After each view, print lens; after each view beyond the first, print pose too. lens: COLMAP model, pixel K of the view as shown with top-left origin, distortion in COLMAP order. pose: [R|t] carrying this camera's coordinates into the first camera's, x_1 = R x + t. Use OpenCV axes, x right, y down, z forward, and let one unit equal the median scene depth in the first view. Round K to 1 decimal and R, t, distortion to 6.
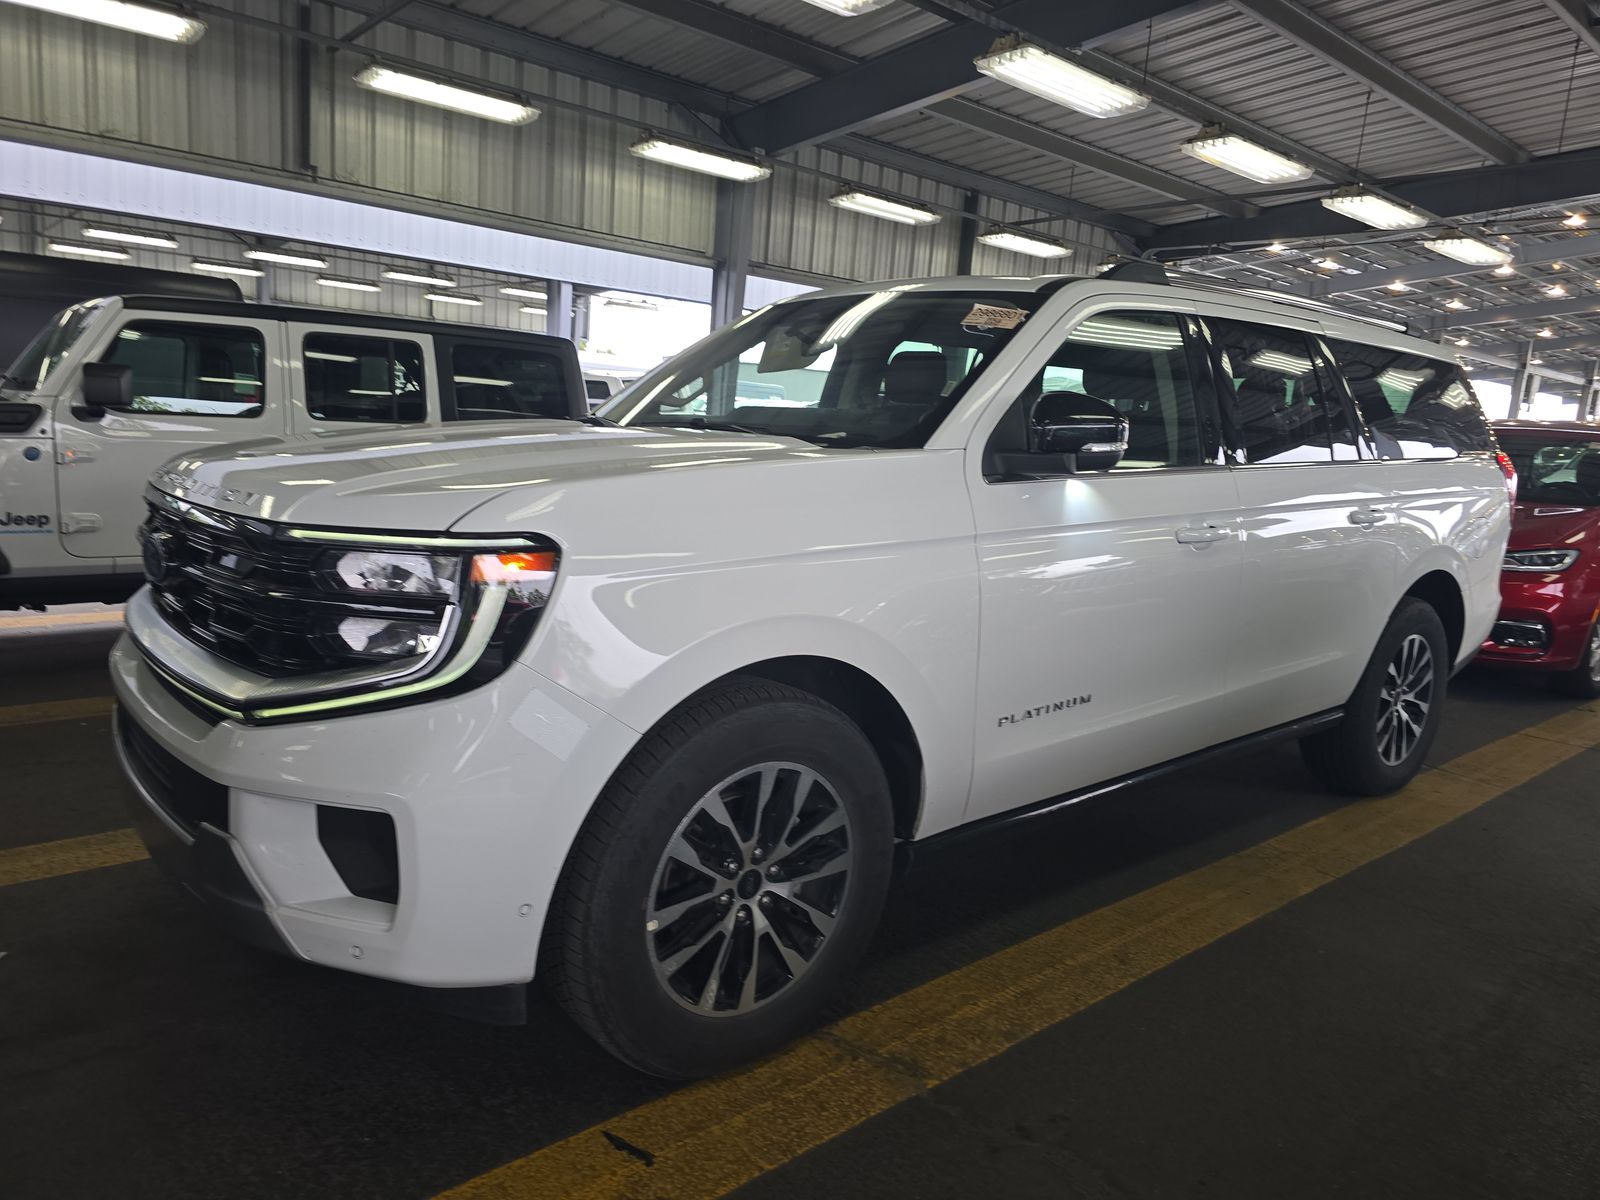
lens RADIAL K [[1076.2, 0, 794.8], [0, 1076.2, 602.8], [0, 0, 1]] dist [0.007128, -0.009825]
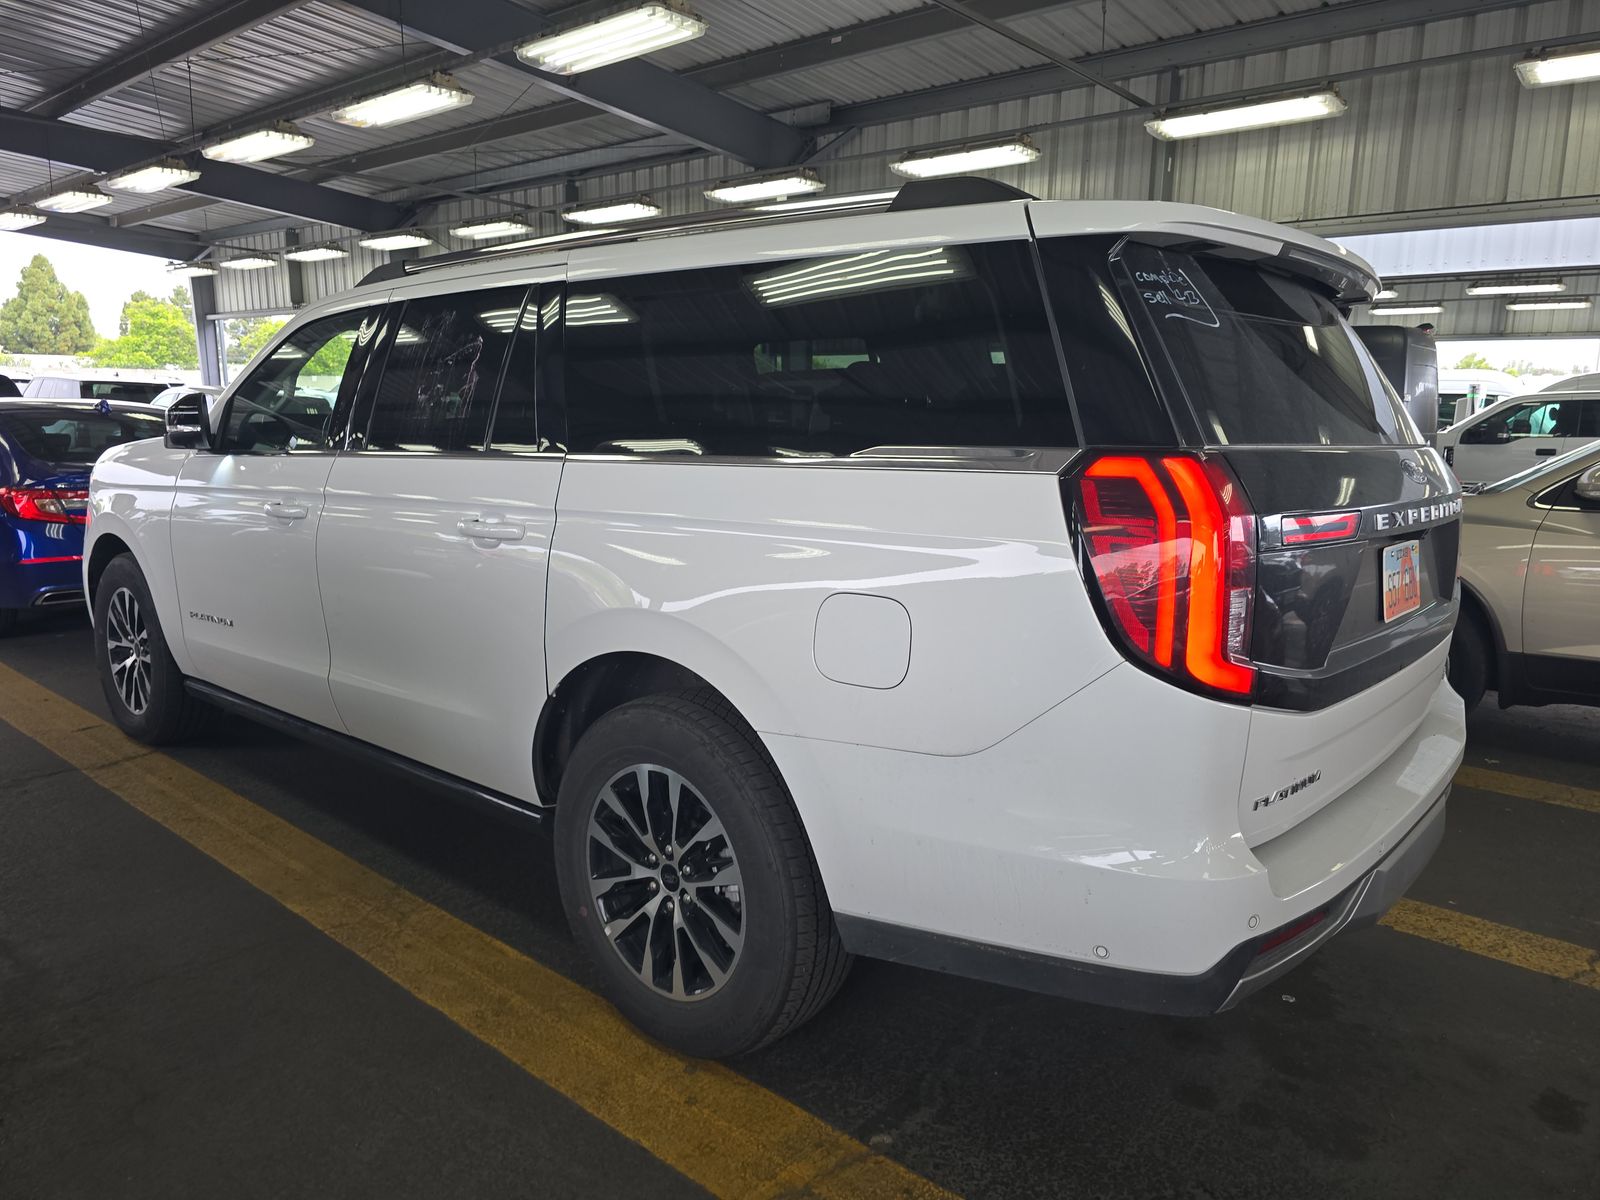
lens RADIAL K [[1076.2, 0, 808.1], [0, 1076.2, 603.2], [0, 0, 1]] dist [0.007128, -0.009825]
pose [[0.173196, 0.119733, -0.977582, 0.568735], [-0.172312, 0.980957, 0.089619, -0.061271], [0.969697, 0.152927, 0.190529, 0.480306]]
